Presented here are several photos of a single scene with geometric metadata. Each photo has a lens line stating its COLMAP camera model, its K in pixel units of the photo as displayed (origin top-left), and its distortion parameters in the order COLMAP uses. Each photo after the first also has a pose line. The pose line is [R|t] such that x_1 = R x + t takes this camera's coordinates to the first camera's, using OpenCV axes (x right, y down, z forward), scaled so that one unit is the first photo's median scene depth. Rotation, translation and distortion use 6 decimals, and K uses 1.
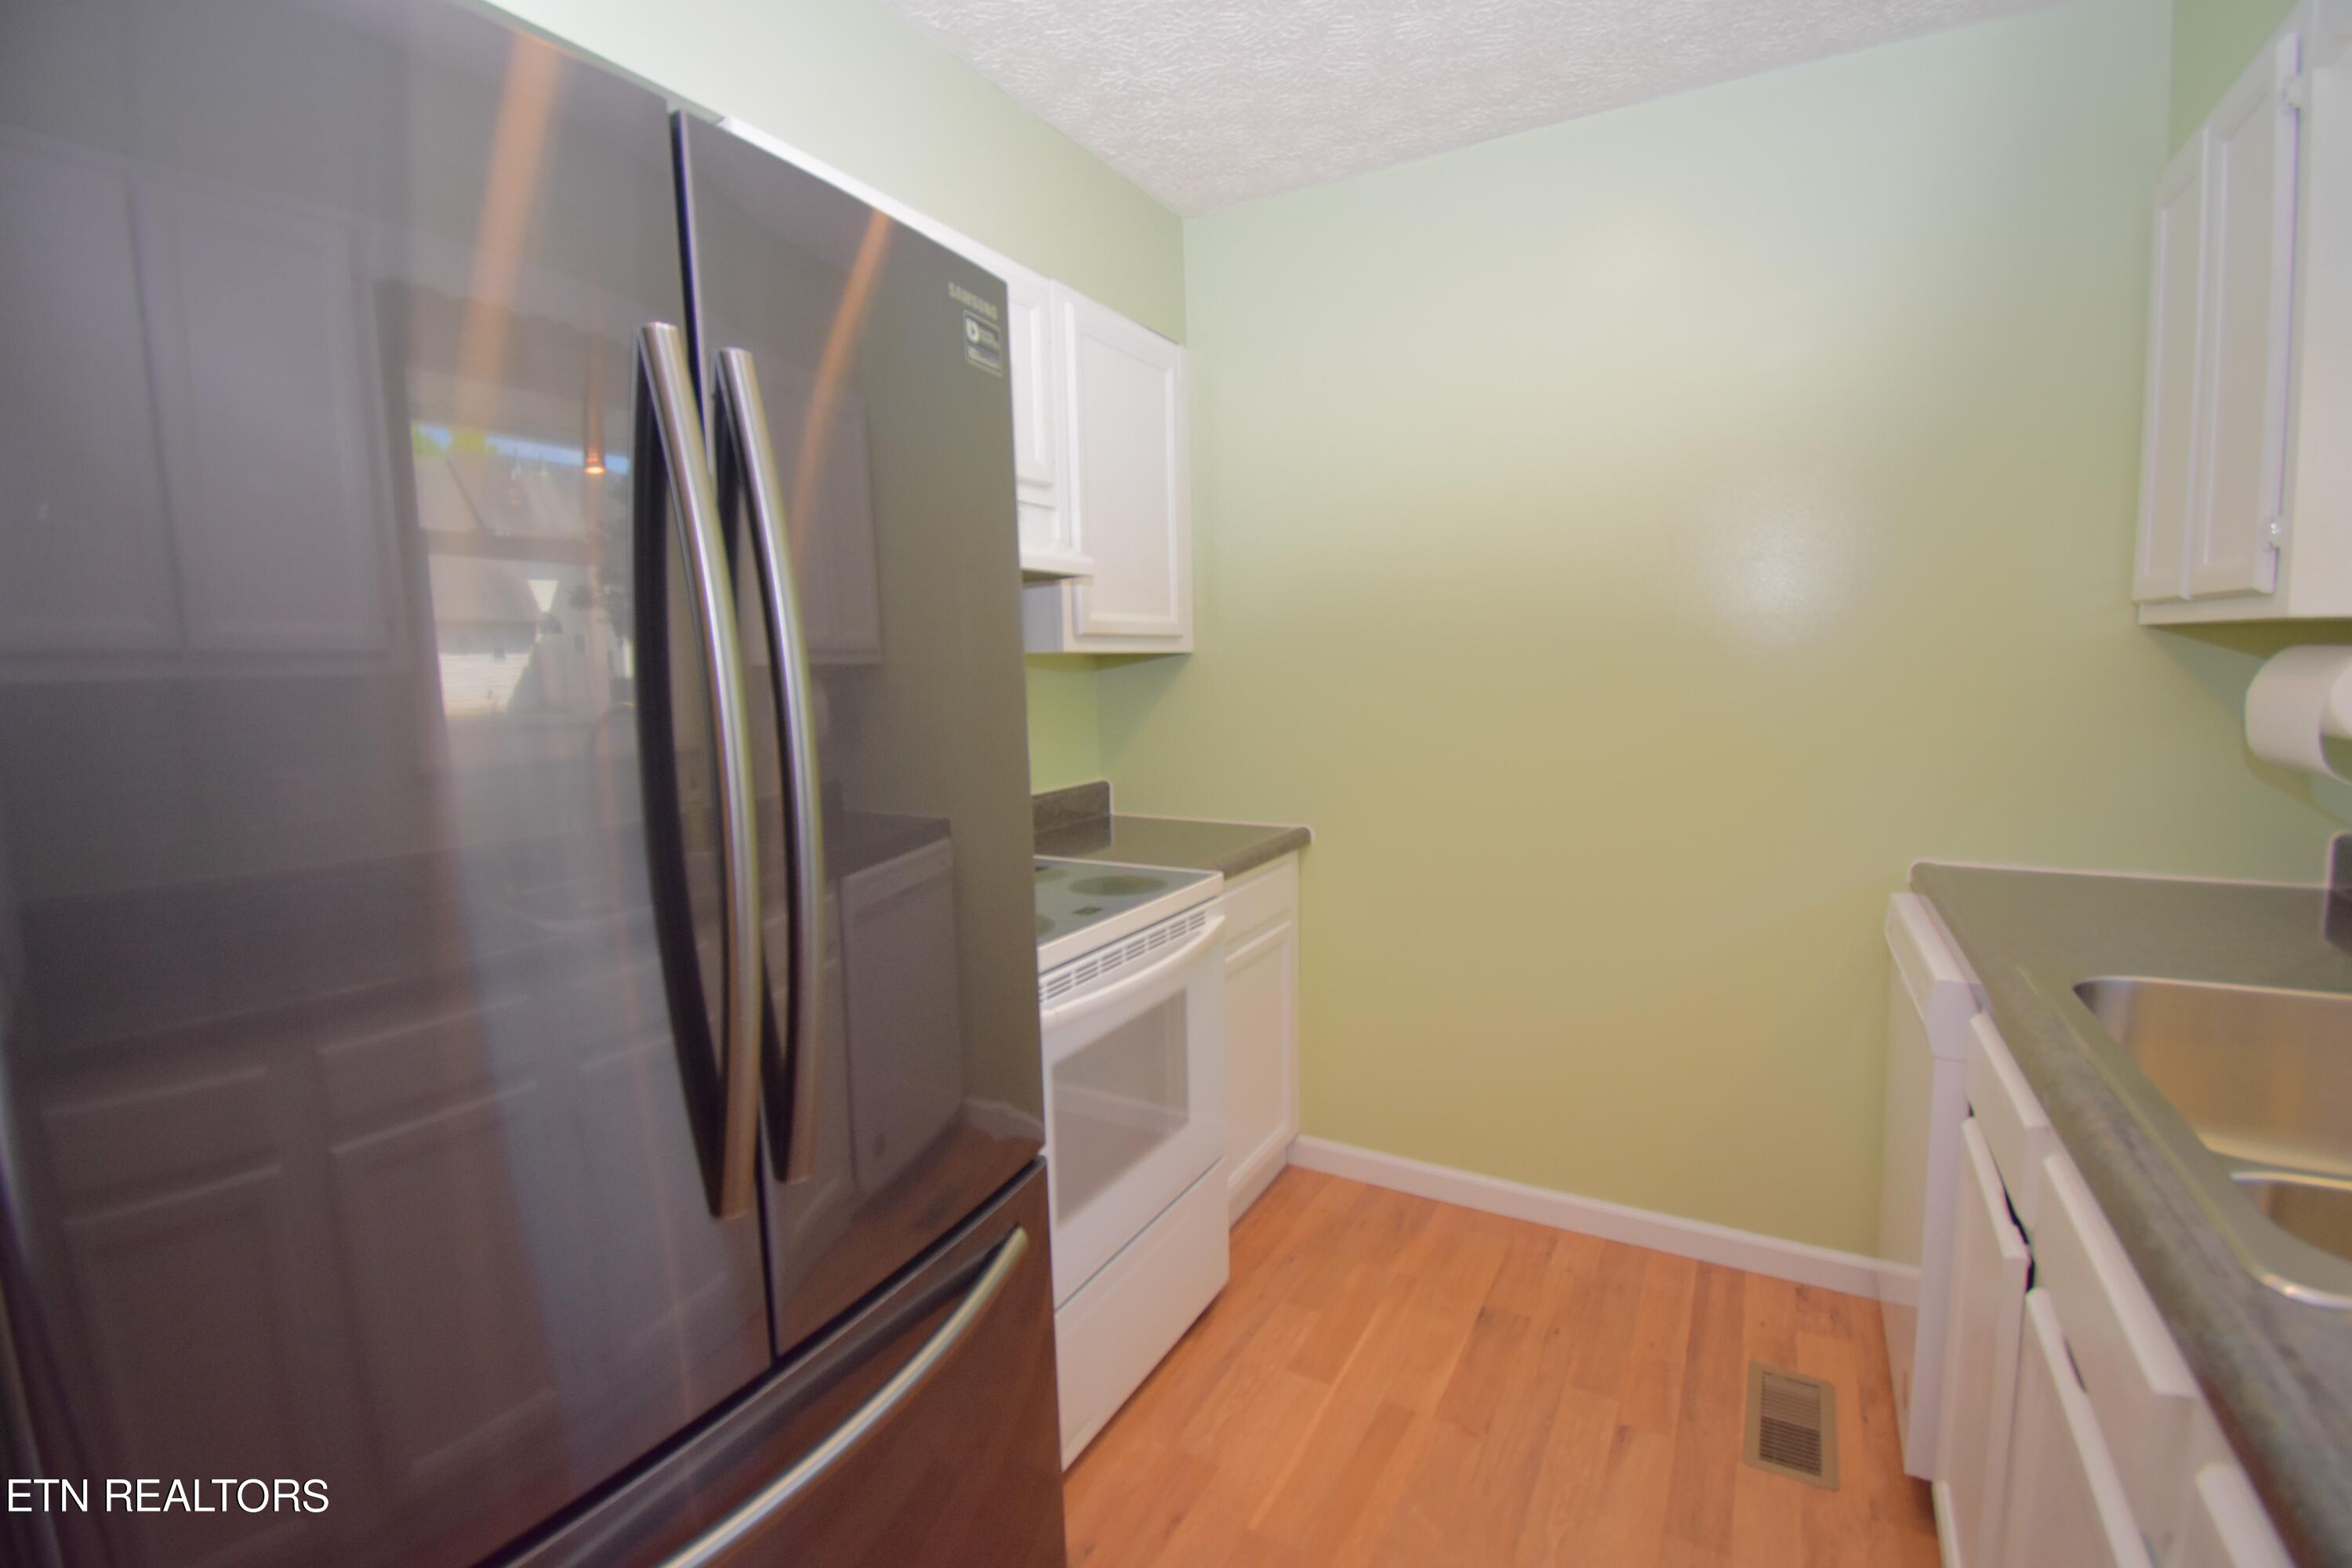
lens RADIAL K [[1046.0, 0, 1185.7], [0, 1046.0, 772.1], [0, 0, 1]] dist [0.003046, -0.014613]
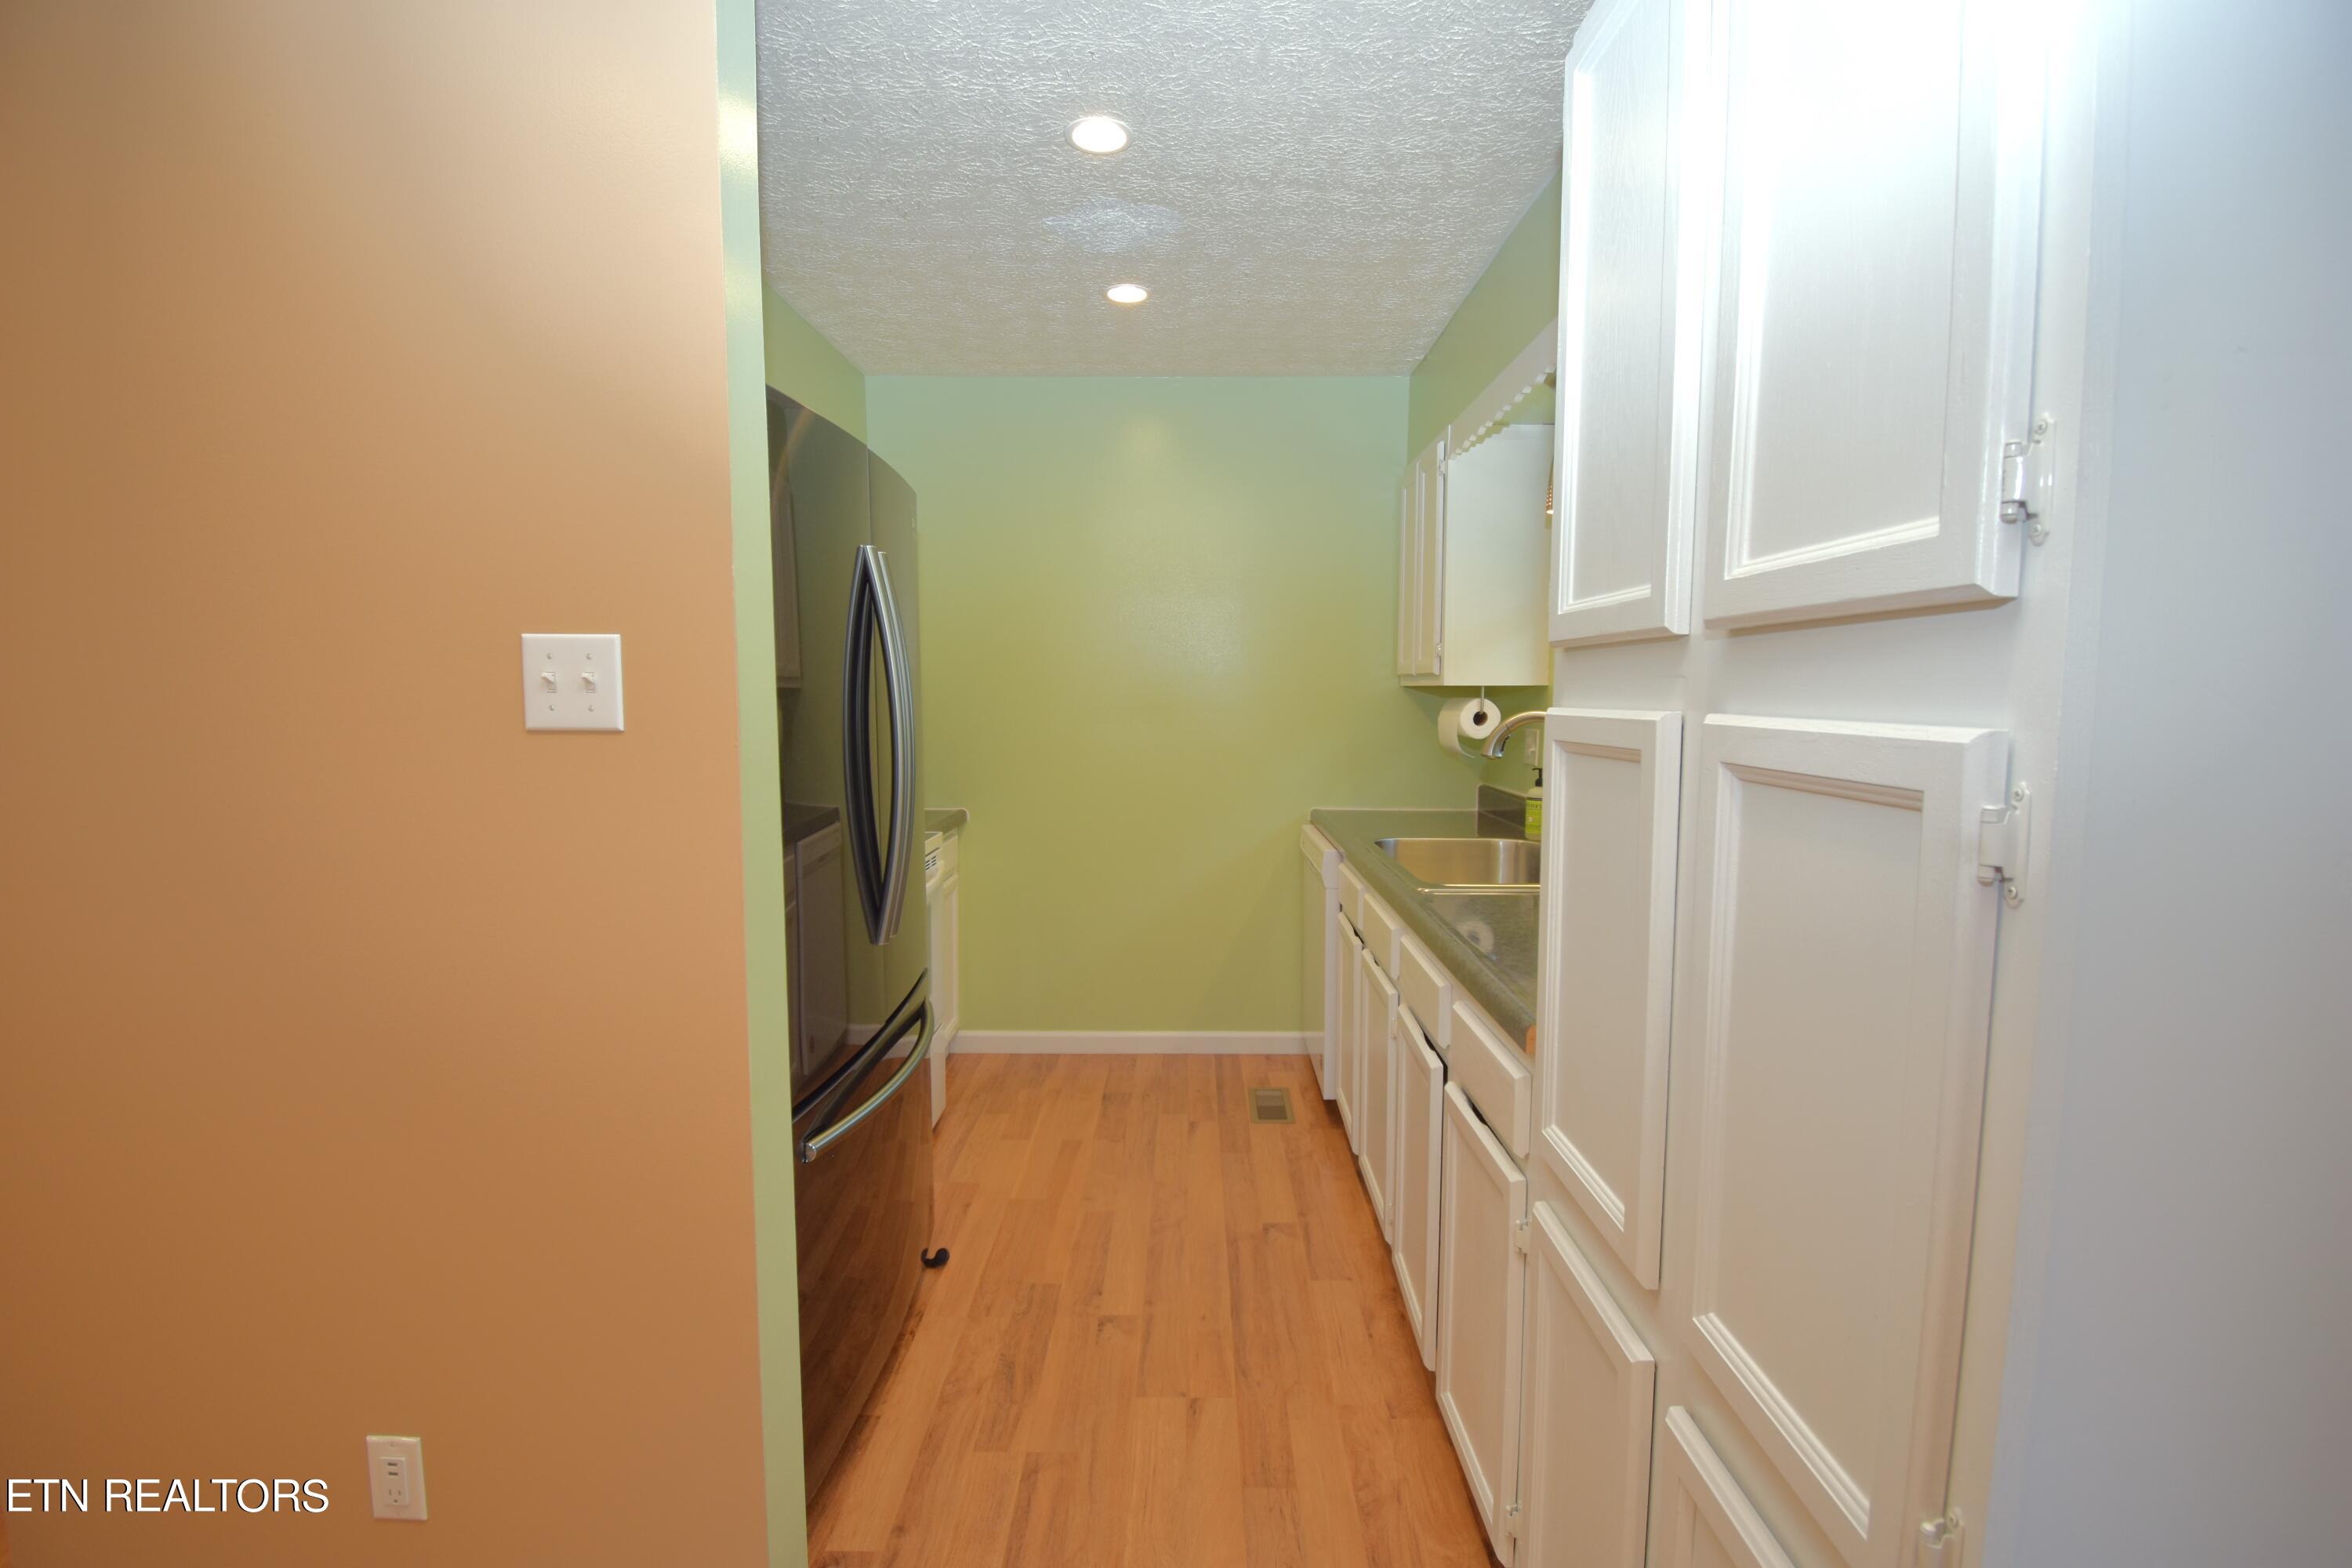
lens RADIAL K [[1039.4, 0, 1184.1], [0, 1039.4, 777.4], [0, 0, 1]] dist [0.022948, -0.028110]
pose [[0.877261, -0.016371, 0.479734, -0.422638], [0.030167, 0.999323, -0.021064, 0.064592], [-0.479064, 0.032951, 0.877161, -0.560502]]
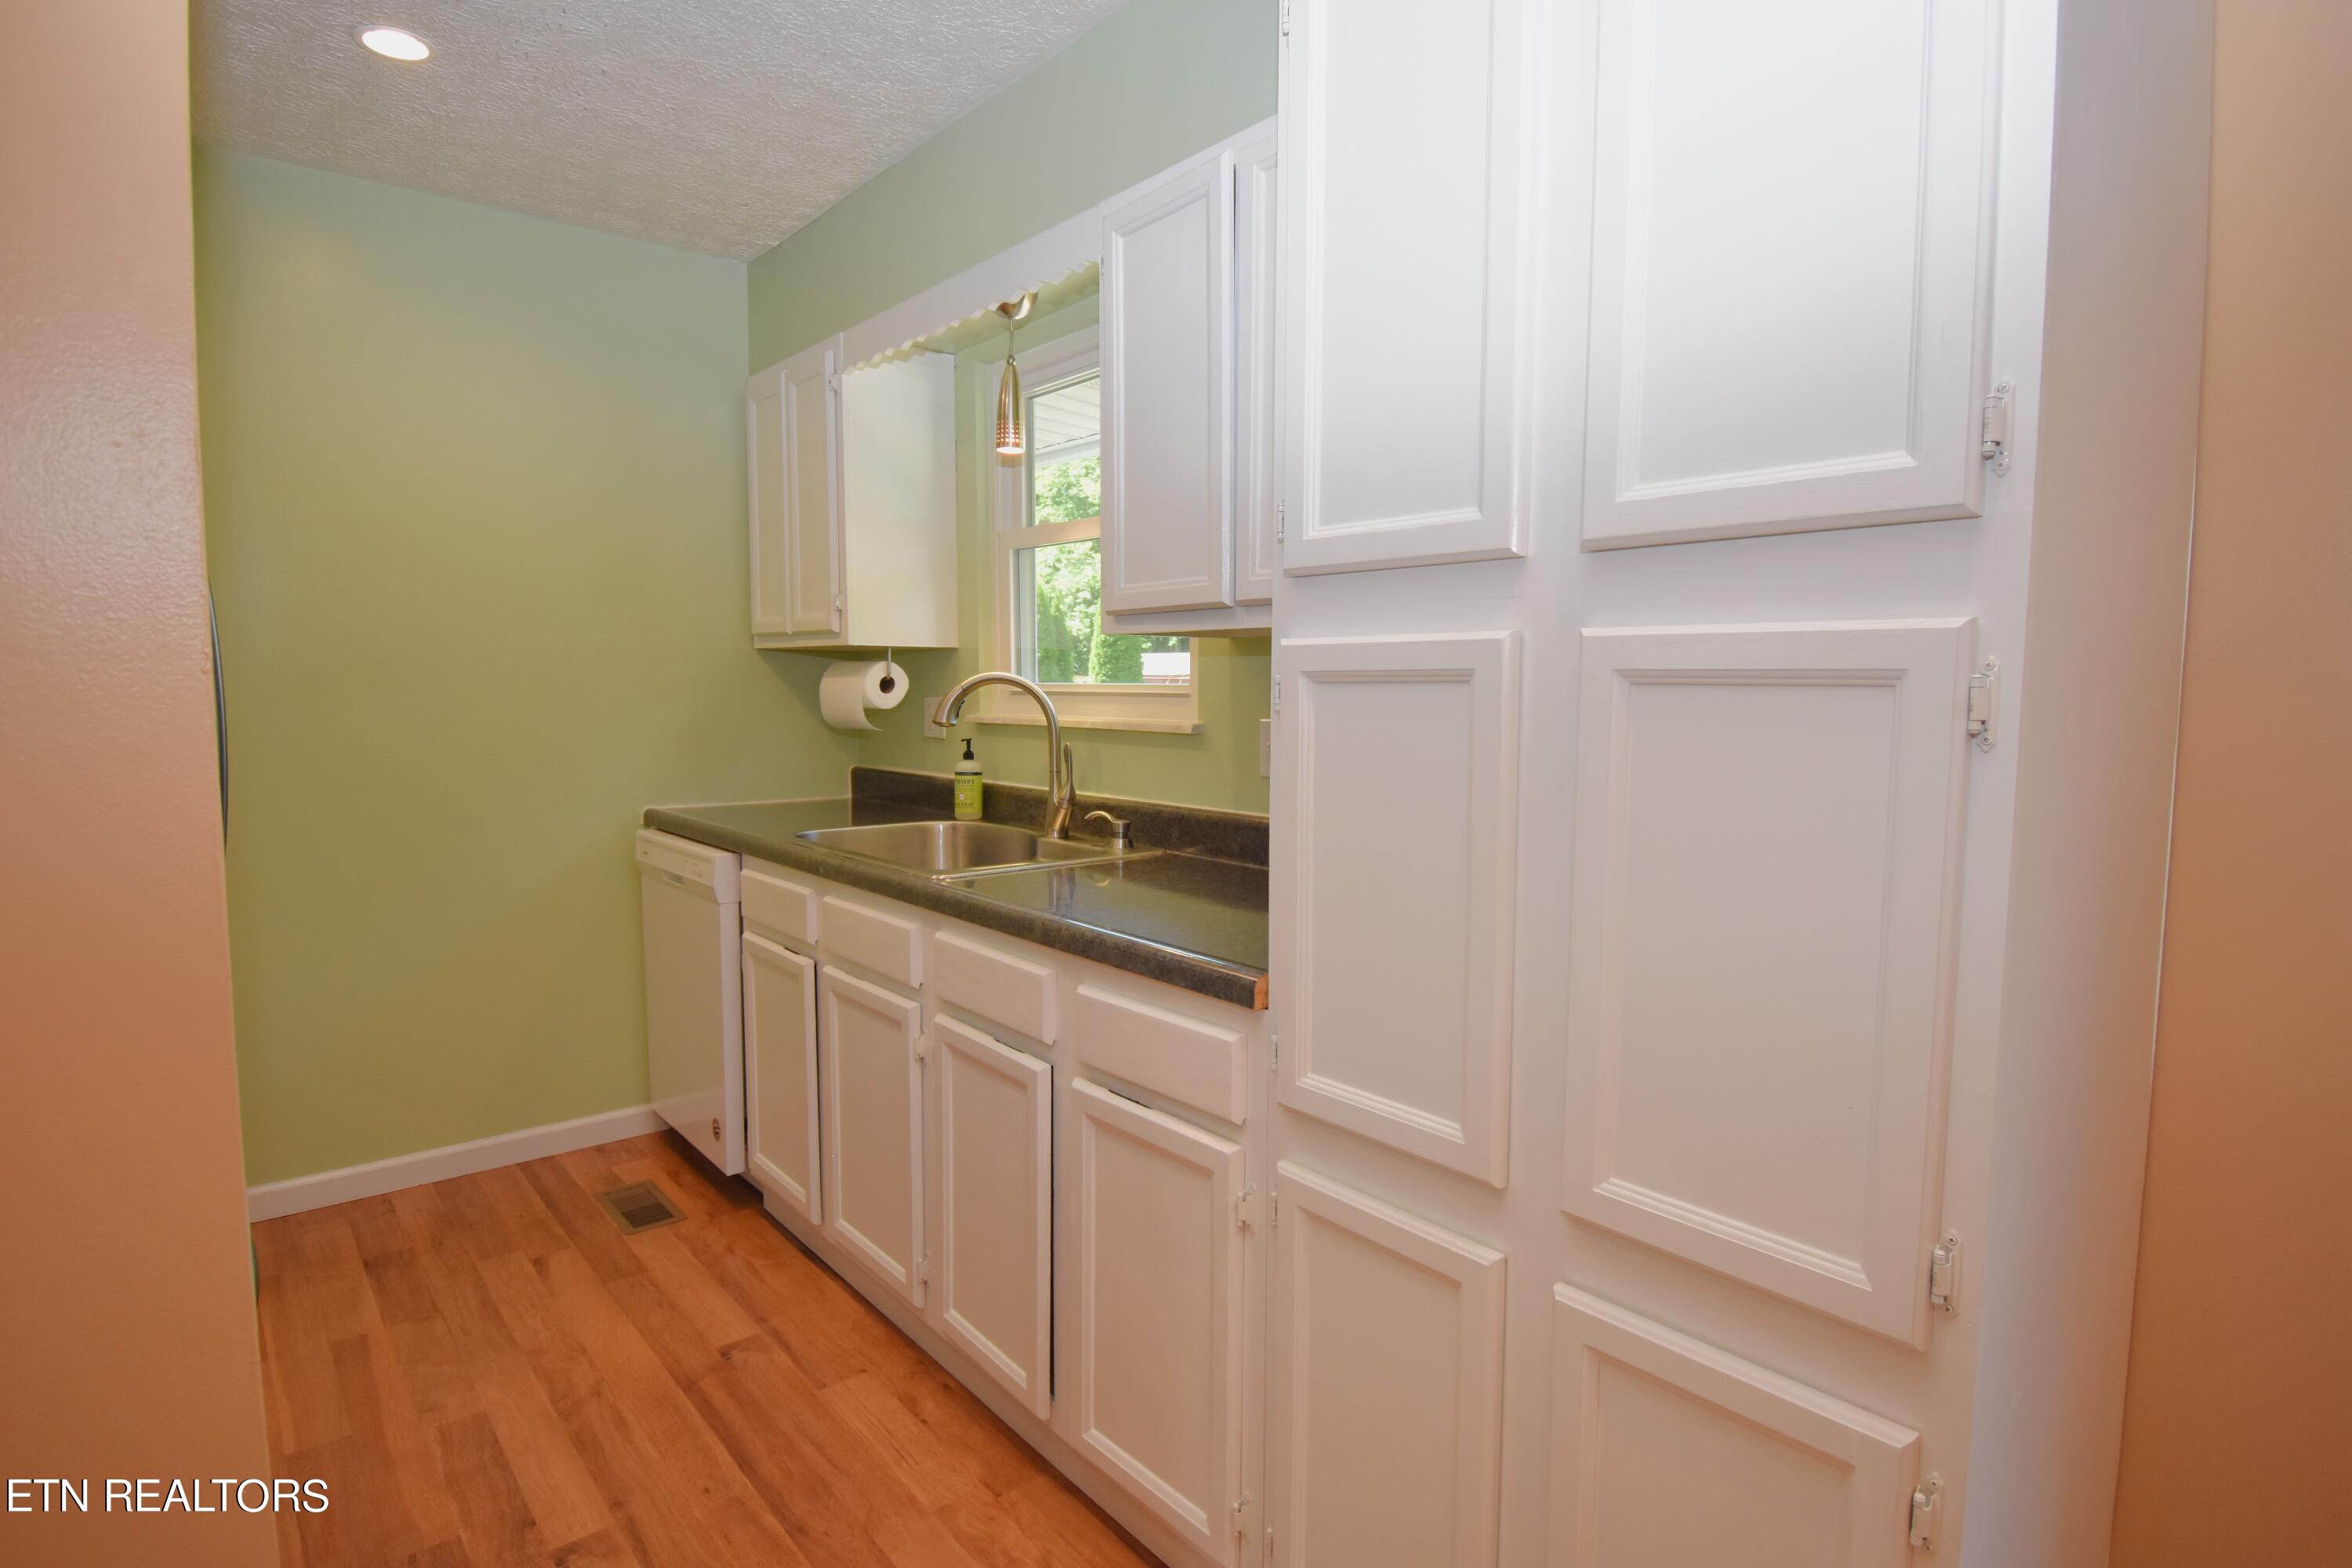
lens RADIAL K [[1204.7, 0, 1182.6], [0, 1204.7, 780.1], [0, 0, 1]] dist [0.023890, -0.033663]
pose [[0.355747, -0.053440, 0.933053, -0.608203], [0.088128, 0.995833, 0.023435, 0.075916], [-0.930418, 0.073891, 0.358975, -0.289316]]
